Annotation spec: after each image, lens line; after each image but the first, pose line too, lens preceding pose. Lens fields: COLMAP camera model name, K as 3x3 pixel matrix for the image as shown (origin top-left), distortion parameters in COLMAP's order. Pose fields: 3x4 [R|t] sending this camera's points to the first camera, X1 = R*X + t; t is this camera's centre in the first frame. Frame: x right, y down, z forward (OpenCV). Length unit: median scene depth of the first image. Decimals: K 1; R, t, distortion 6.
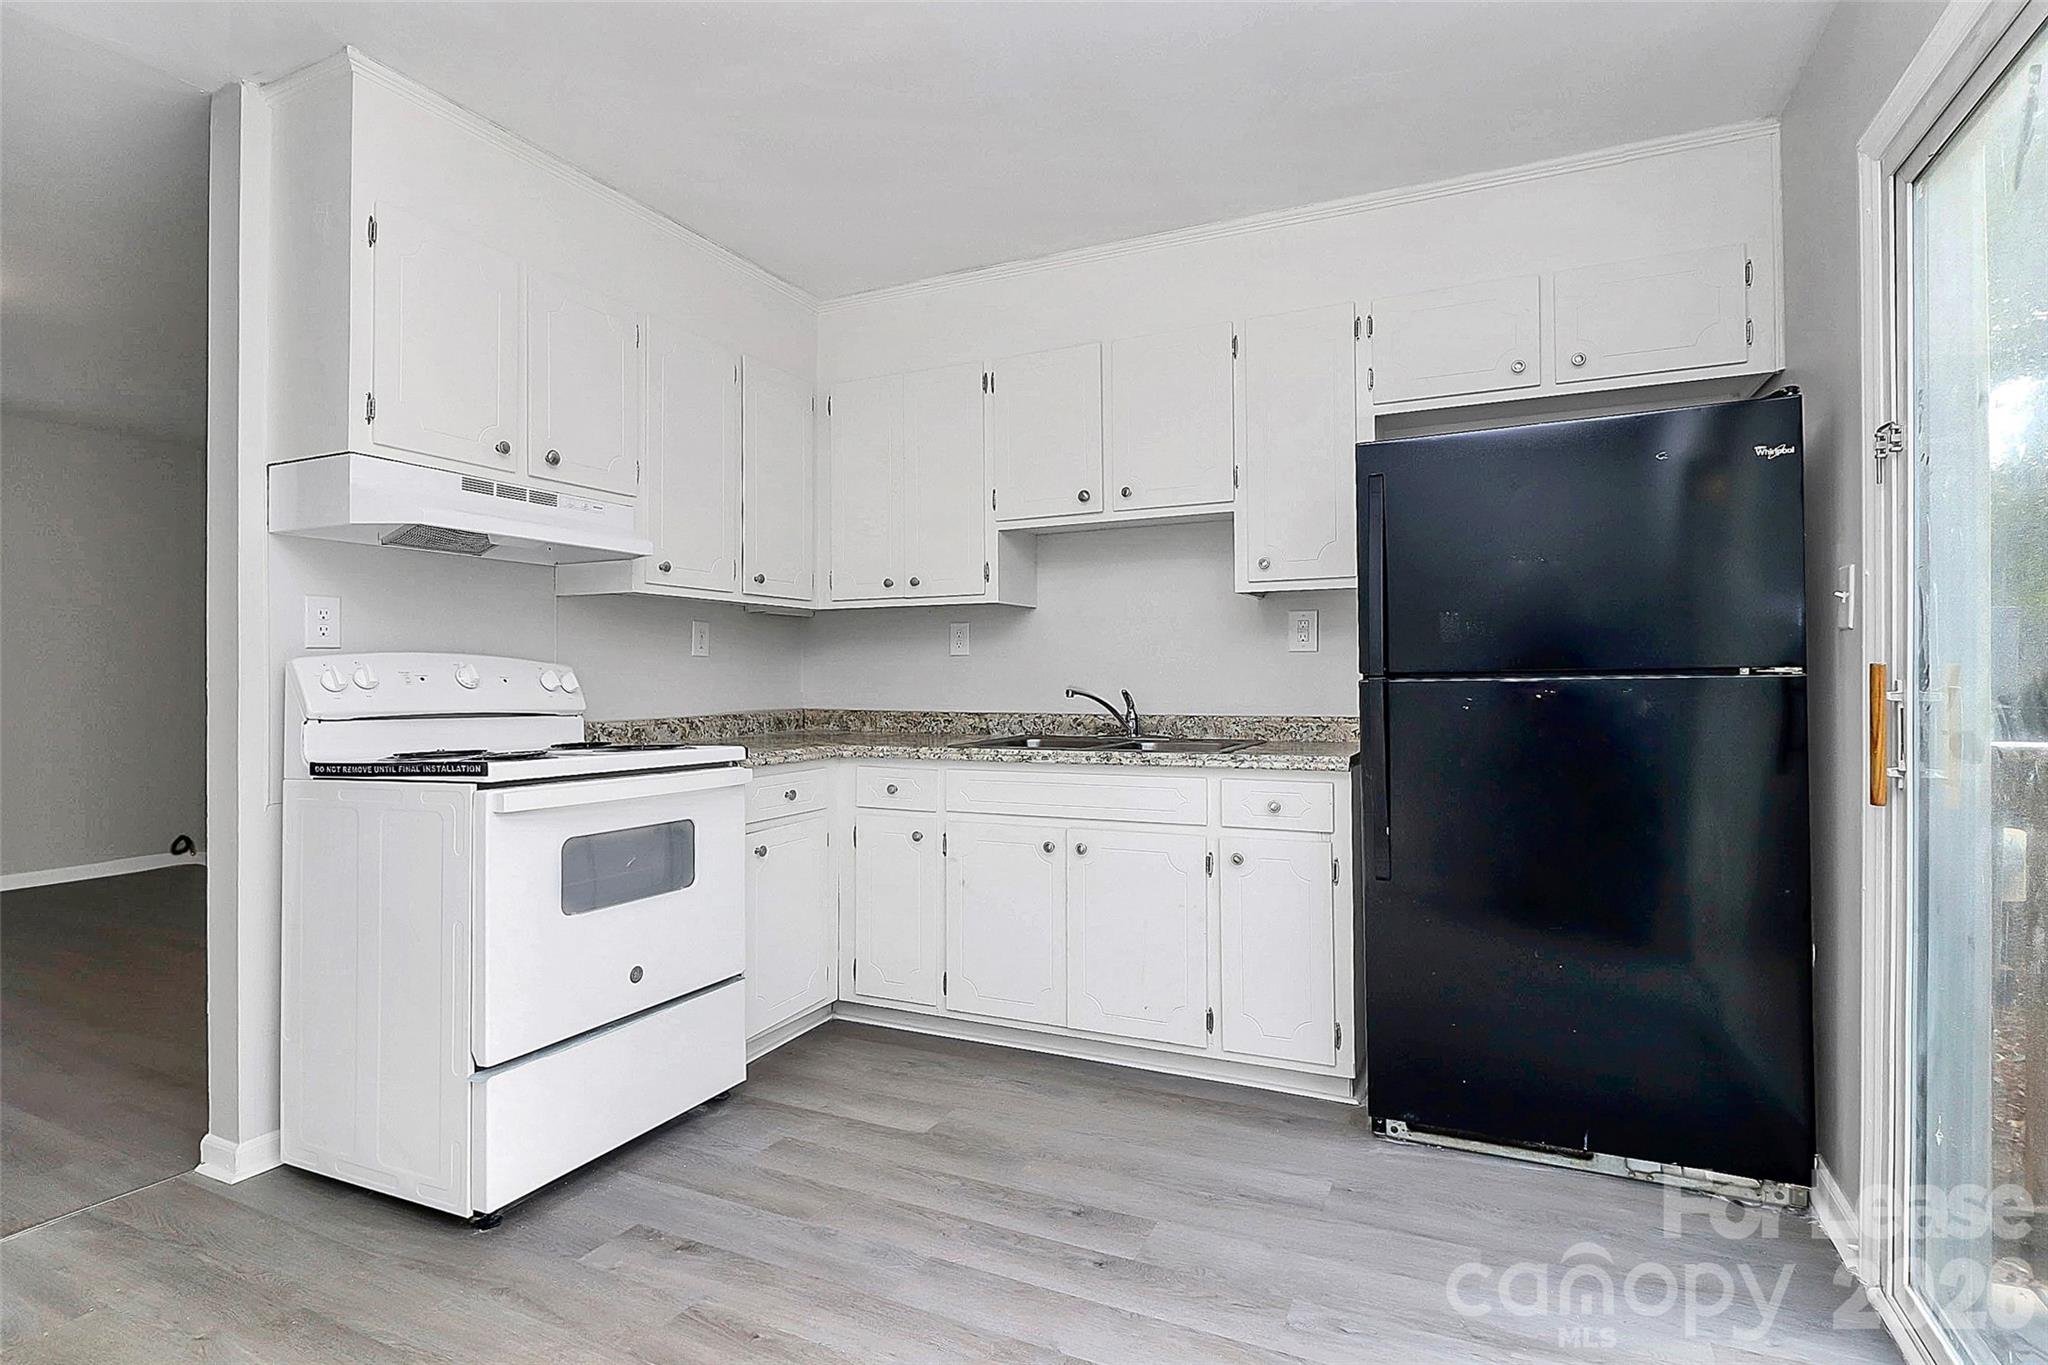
lens RADIAL K [[1032.8, 0, 1182.1], [0, 1032.8, 701.0], [0, 0, 1]] dist [-0.002094, -0.000839]
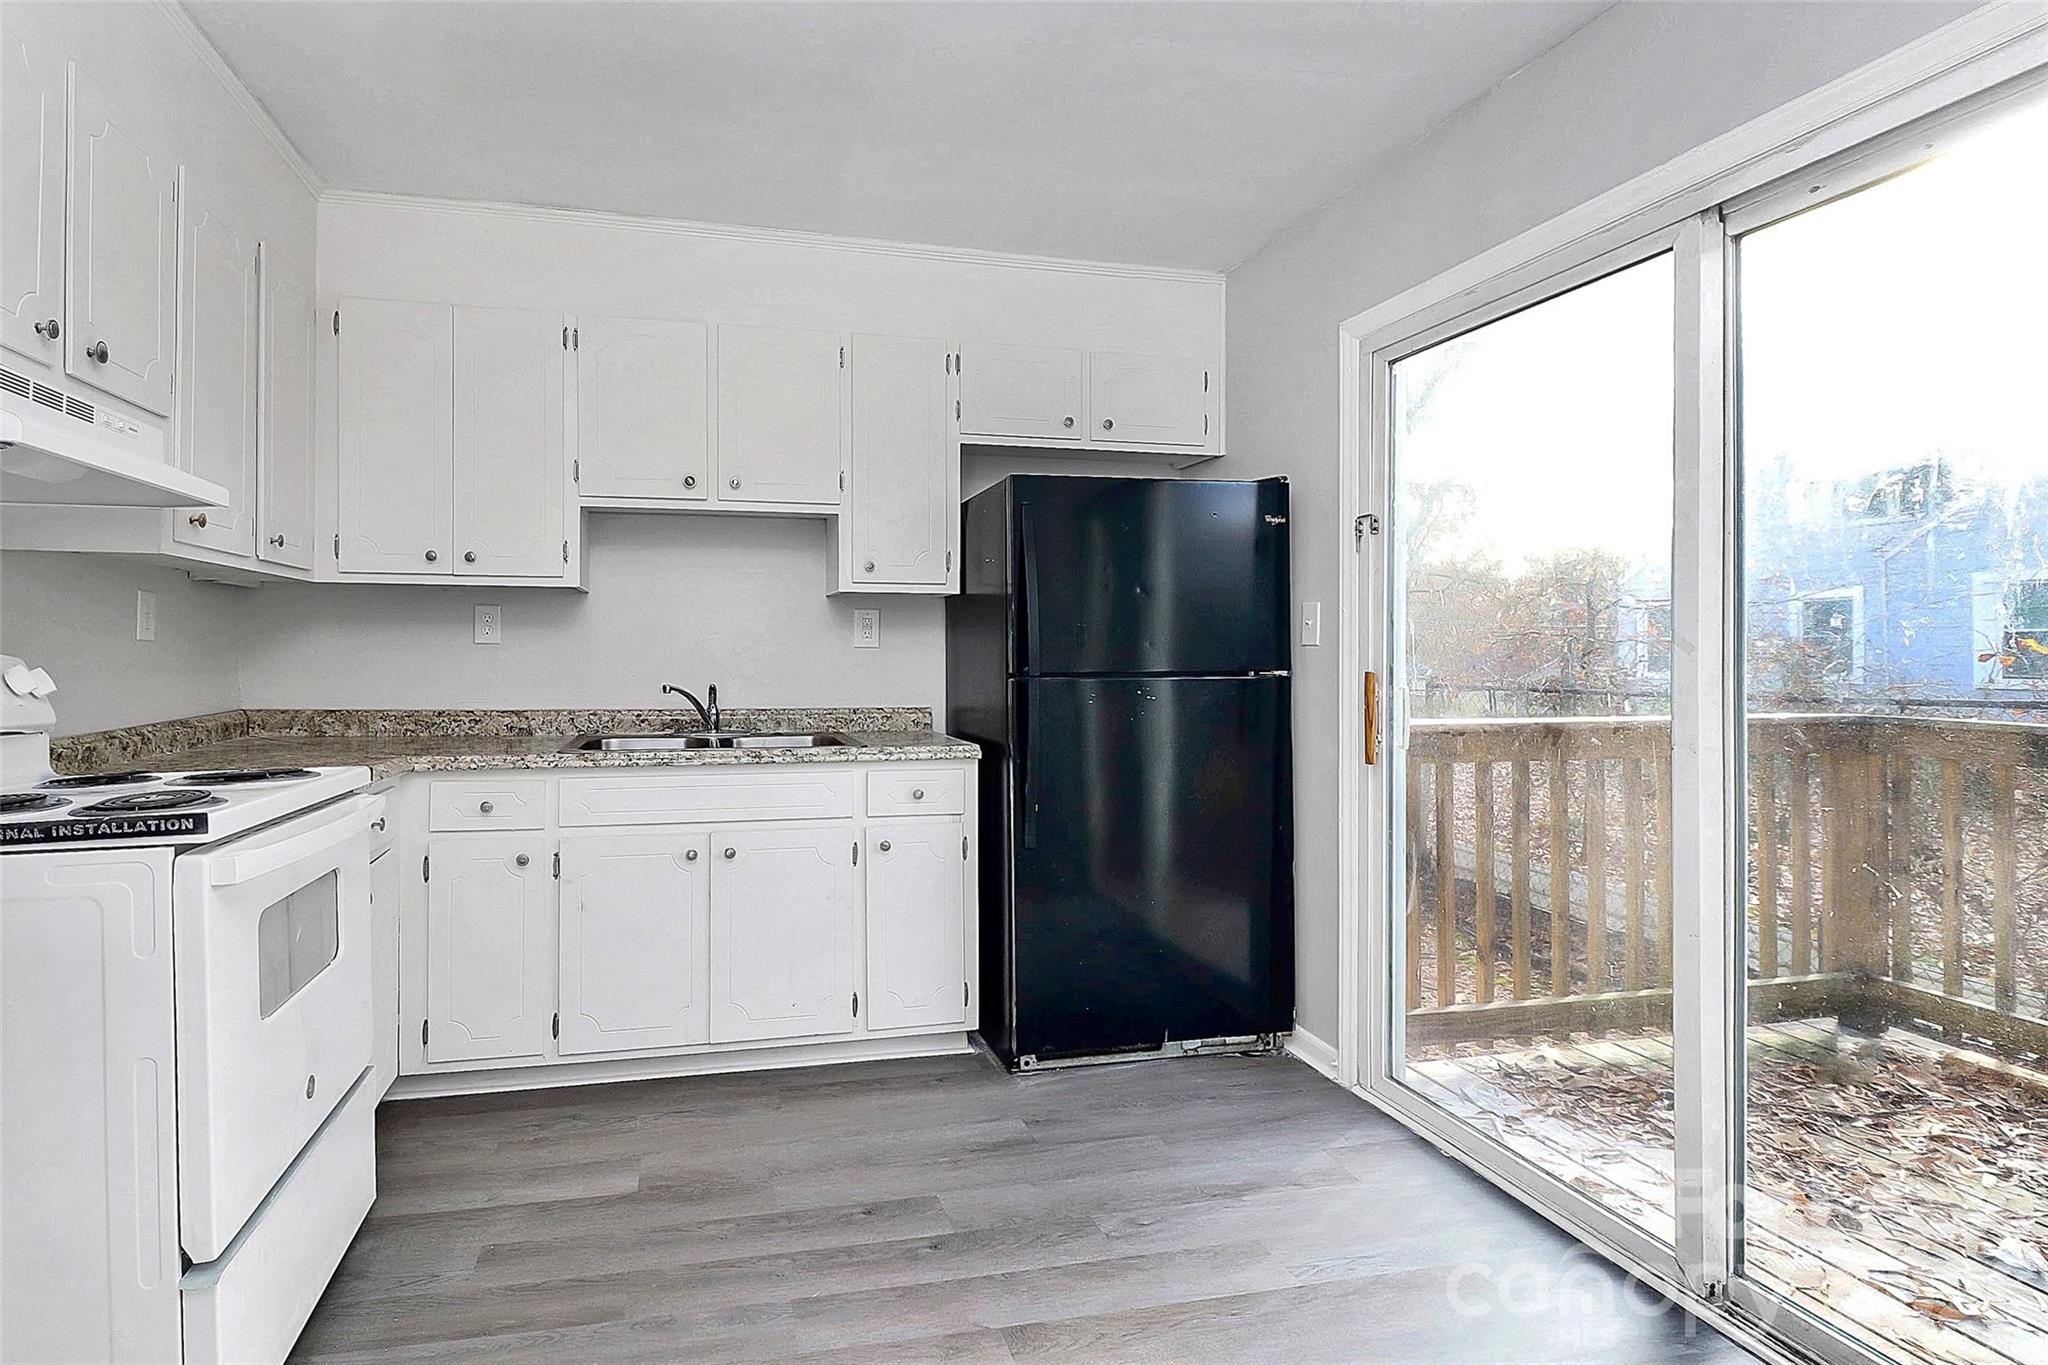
lens RADIAL K [[969.4, 0, 1020.2], [0, 969.4, 671.3], [0, 0, 1]] dist [0.002908, -0.012533]
pose [[0.798435, 0.003333, 0.602072, -0.431797], [0.000142, 0.999984, -0.005724, -0.020529], [-0.602081, 0.004656, 0.798421, 0.119313]]
